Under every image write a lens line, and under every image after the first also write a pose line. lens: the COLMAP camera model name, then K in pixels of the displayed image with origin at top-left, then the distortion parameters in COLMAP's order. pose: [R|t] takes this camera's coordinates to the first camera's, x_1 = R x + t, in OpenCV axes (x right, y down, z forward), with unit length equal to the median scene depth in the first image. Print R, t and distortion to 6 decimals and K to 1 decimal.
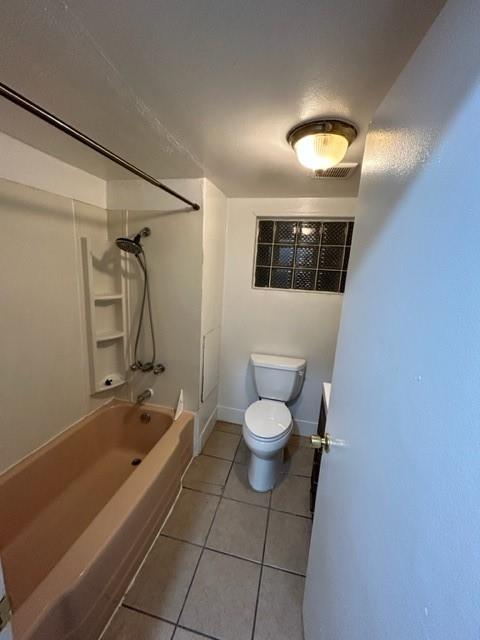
lens RADIAL K [[262.9, 0, 240.0], [0, 262.9, 320.0], [0, 0, 1]] dist [0.001418, -0.000103]
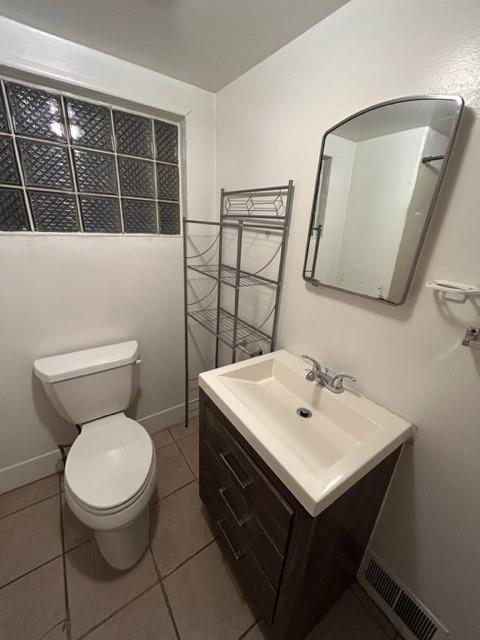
lens RADIAL K [[262.9, 0, 240.0], [0, 262.9, 320.0], [0, 0, 1]] dist [0.001418, -0.000103]
pose [[0.677363, -0.276621, 0.681659, -0.020419], [0.124925, 0.956405, 0.263977, -0.052886], [-0.724964, -0.093652, 0.682391, 0.412209]]
